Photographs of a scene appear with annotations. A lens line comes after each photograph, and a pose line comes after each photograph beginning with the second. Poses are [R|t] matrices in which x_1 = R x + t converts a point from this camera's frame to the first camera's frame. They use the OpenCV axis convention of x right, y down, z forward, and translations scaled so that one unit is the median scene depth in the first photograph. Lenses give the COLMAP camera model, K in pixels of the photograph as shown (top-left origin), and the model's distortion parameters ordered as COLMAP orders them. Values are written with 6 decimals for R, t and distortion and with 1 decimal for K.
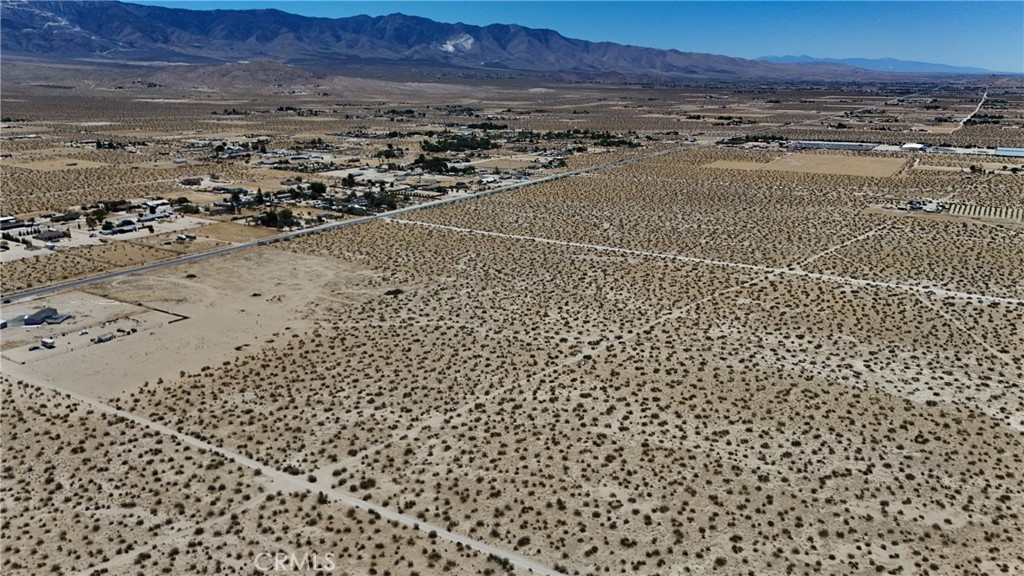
lens RADIAL K [[747.5, 0, 515.0], [0, 747.5, 289.2], [0, 0, 1]] dist [0.083137, -0.074898]
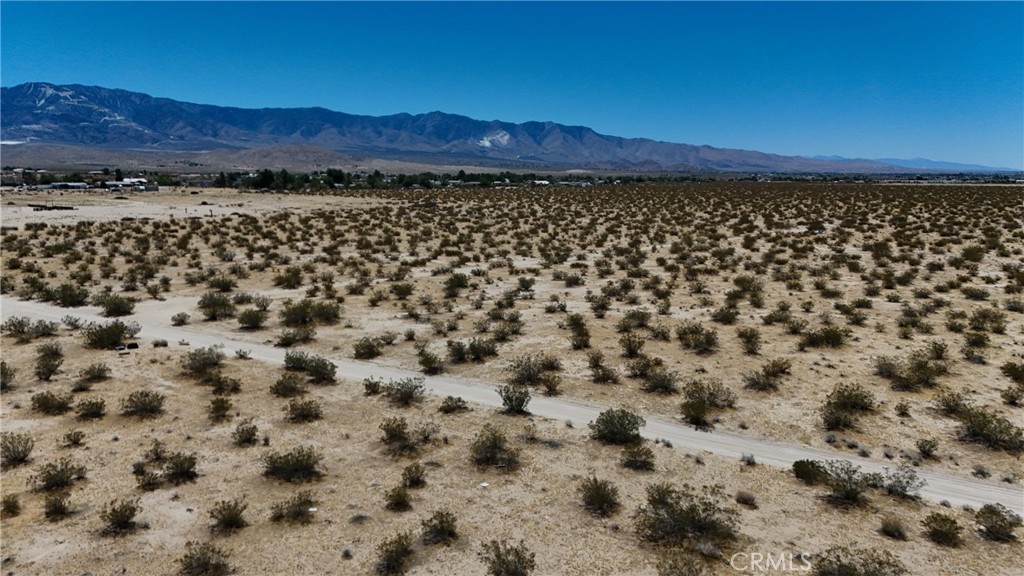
lens RADIAL K [[747.5, 0, 515.0], [0, 747.5, 289.2], [0, 0, 1]] dist [0.083137, -0.074898]
pose [[0.999038, 0.008586, -0.043010, -0.085561], [-0.013919, 0.992022, -0.125293, 0.215562], [0.041591, 0.125771, 0.991187, 0.565387]]
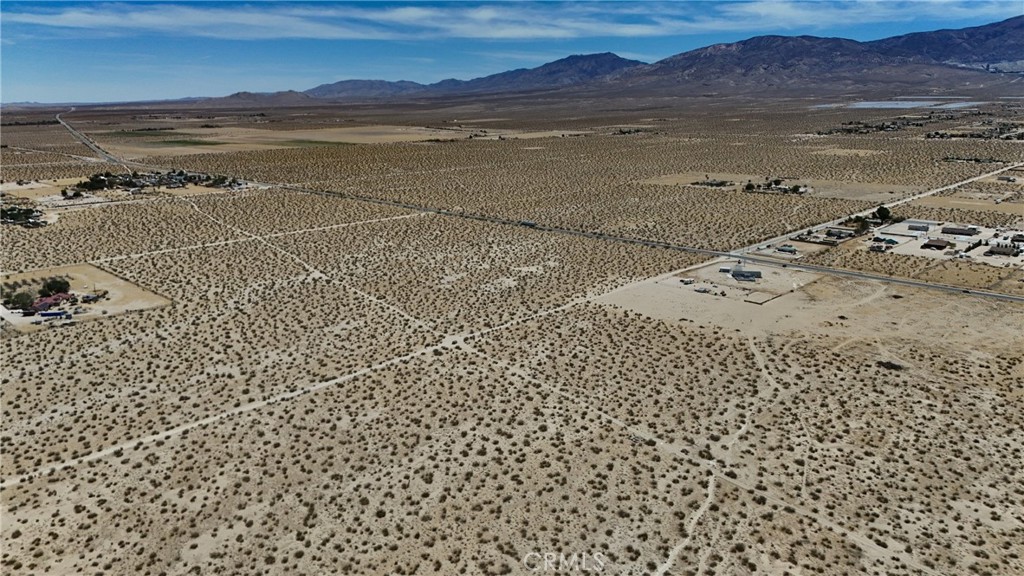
lens RADIAL K [[747.5, 0, 515.0], [0, 747.5, 289.2], [0, 0, 1]] dist [0.083137, -0.074898]
pose [[-0.216561, 0.245057, -0.945012, 0.953841], [-0.261185, 0.918156, 0.297946, -0.296503], [0.940683, 0.311346, -0.134831, 1.016274]]
